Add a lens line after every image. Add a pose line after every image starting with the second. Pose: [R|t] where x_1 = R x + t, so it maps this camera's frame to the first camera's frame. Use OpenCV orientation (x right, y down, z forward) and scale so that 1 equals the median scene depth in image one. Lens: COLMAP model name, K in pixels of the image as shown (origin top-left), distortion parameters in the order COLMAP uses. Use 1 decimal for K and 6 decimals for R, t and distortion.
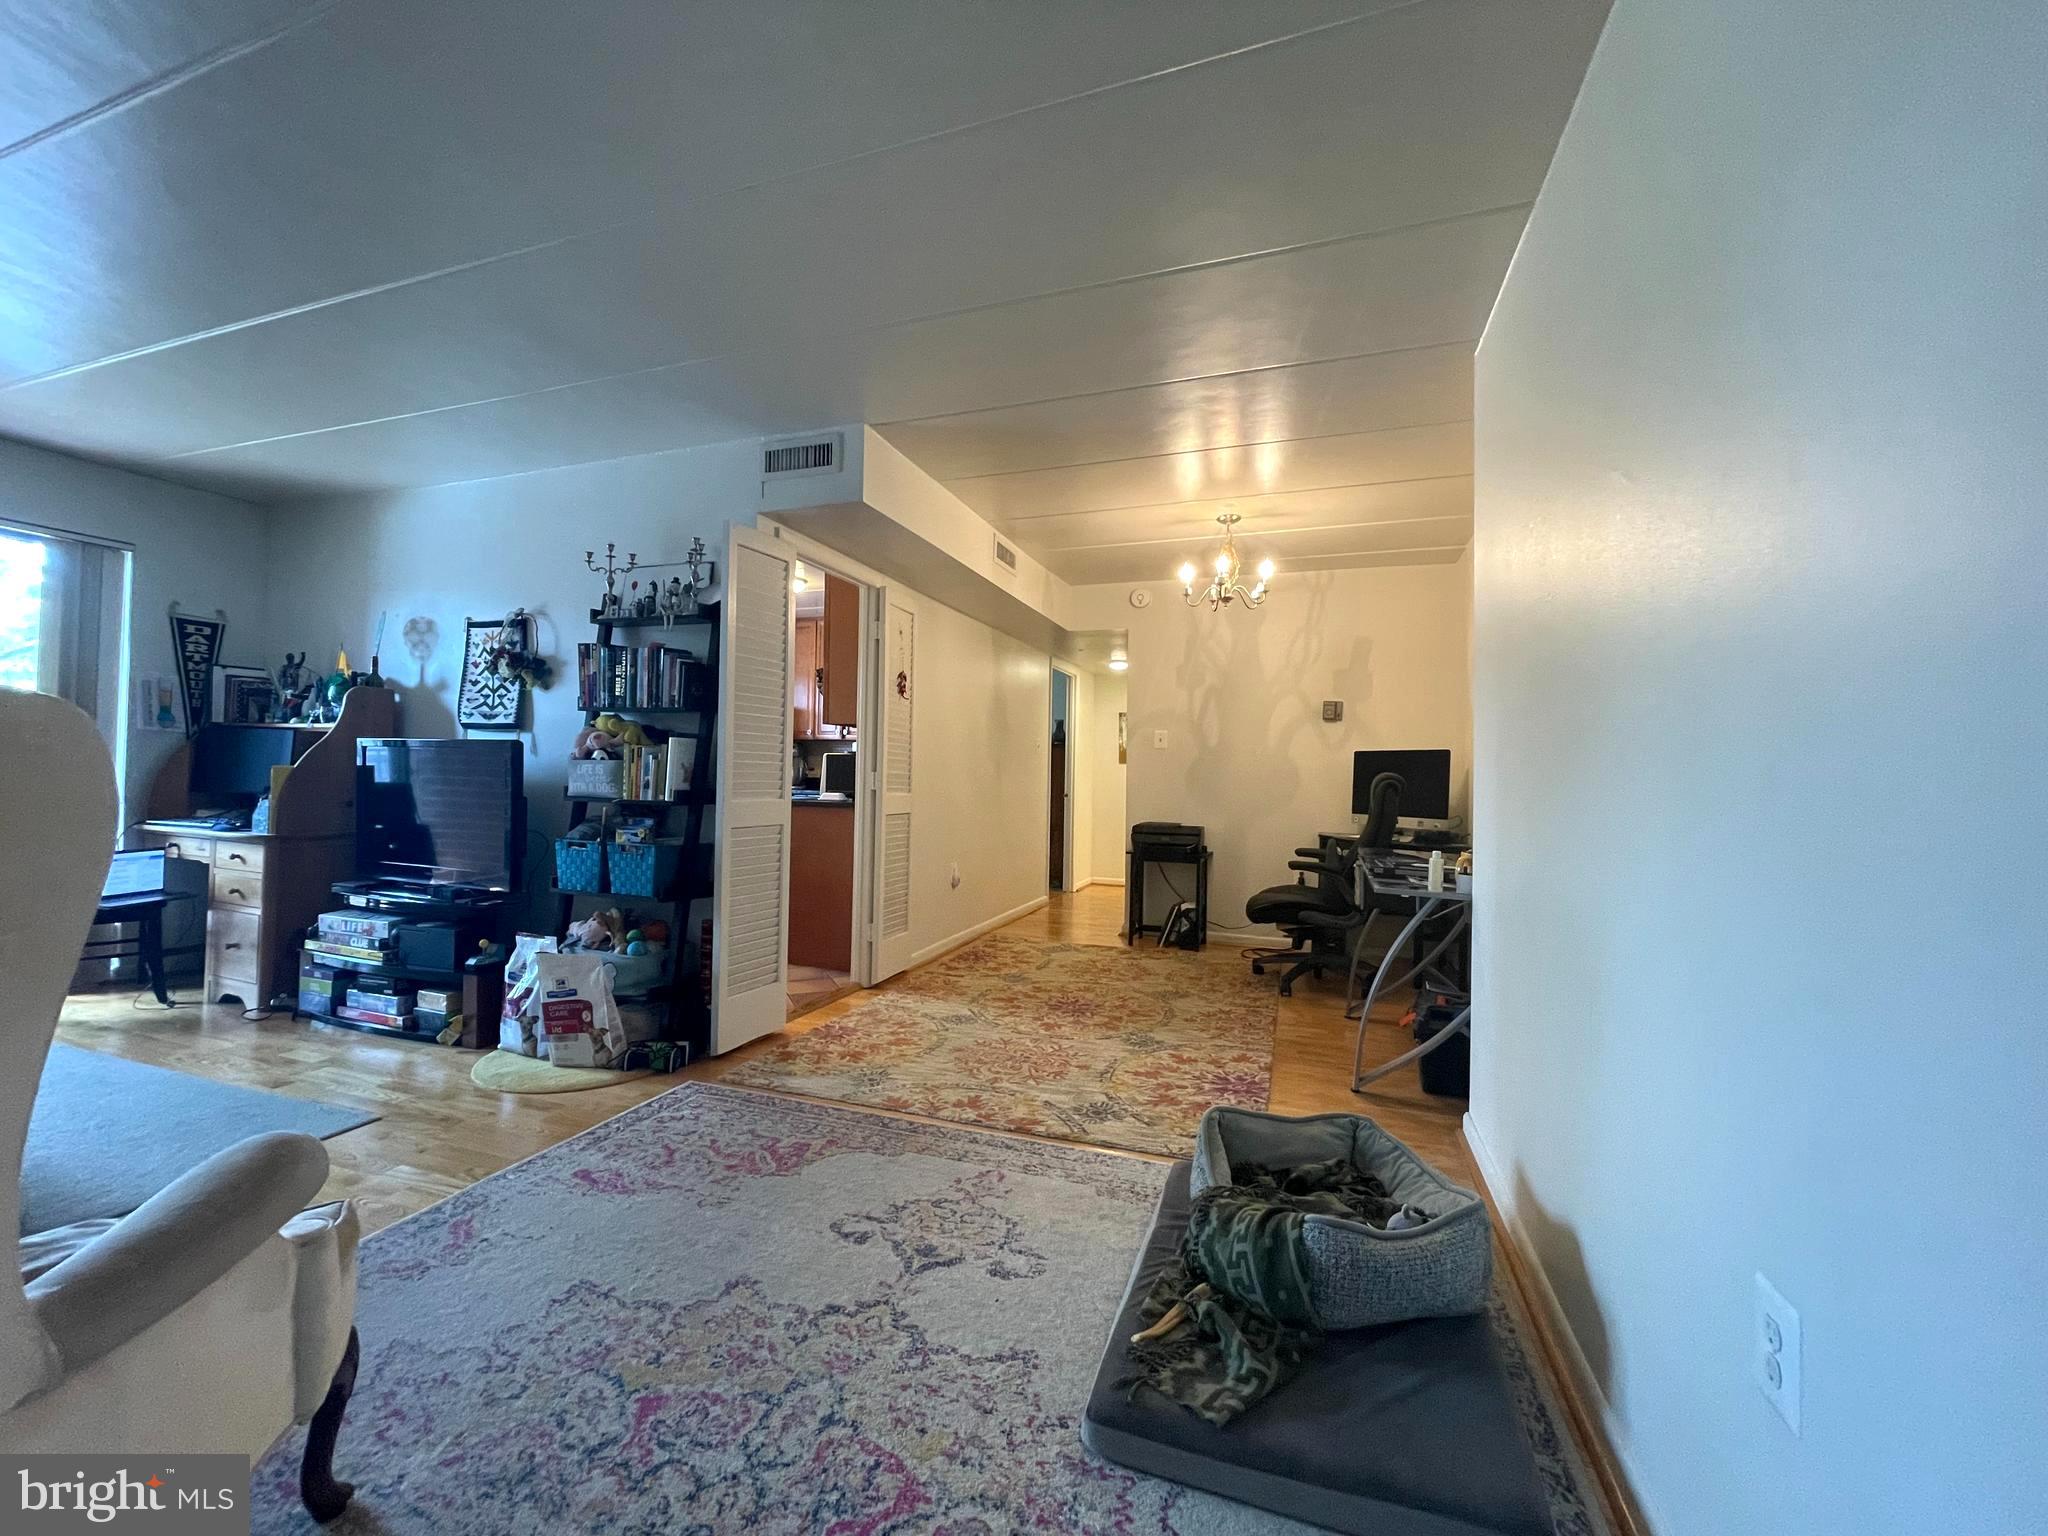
lens RADIAL K [[823.5, 0, 1020.8], [0, 823.5, 765.7], [0, 0, 1]] dist [-0.010221, 0.002004]
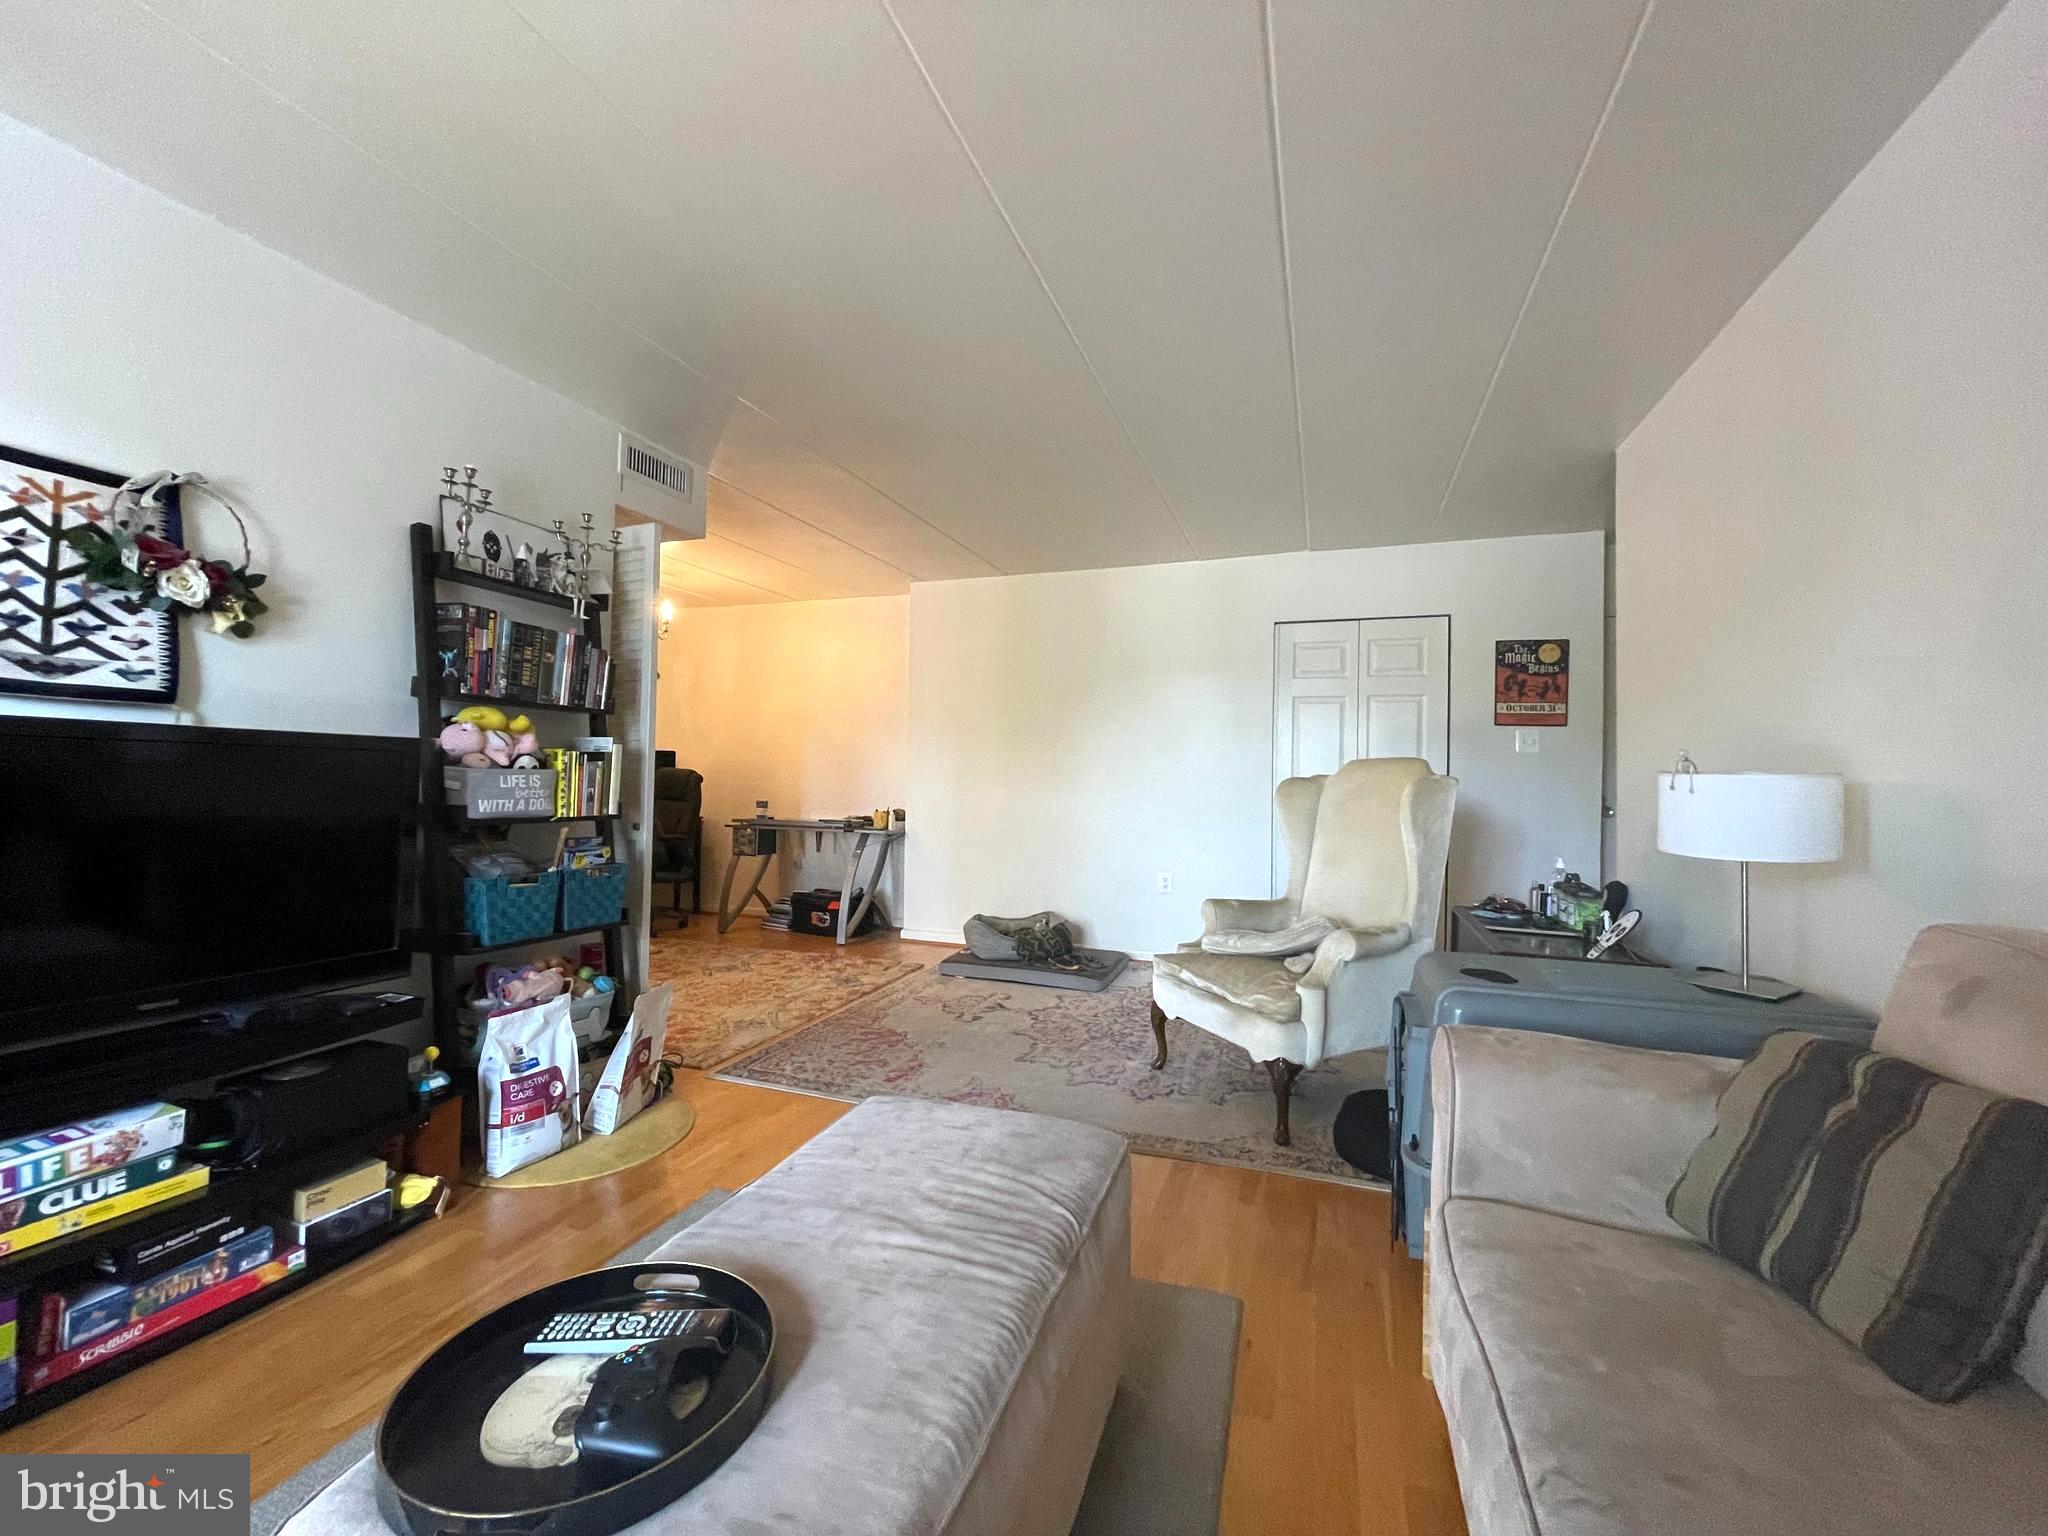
lens RADIAL K [[823.5, 0, 1022.6], [0, 823.5, 767.8], [0, 0, 1]] dist [-0.010221, 0.002004]
pose [[0.005131, -0.007825, 0.999956, -1.290513], [-0.029584, 0.999530, 0.007974, -0.027789], [-0.999549, -0.029624, 0.004898, 0.533515]]
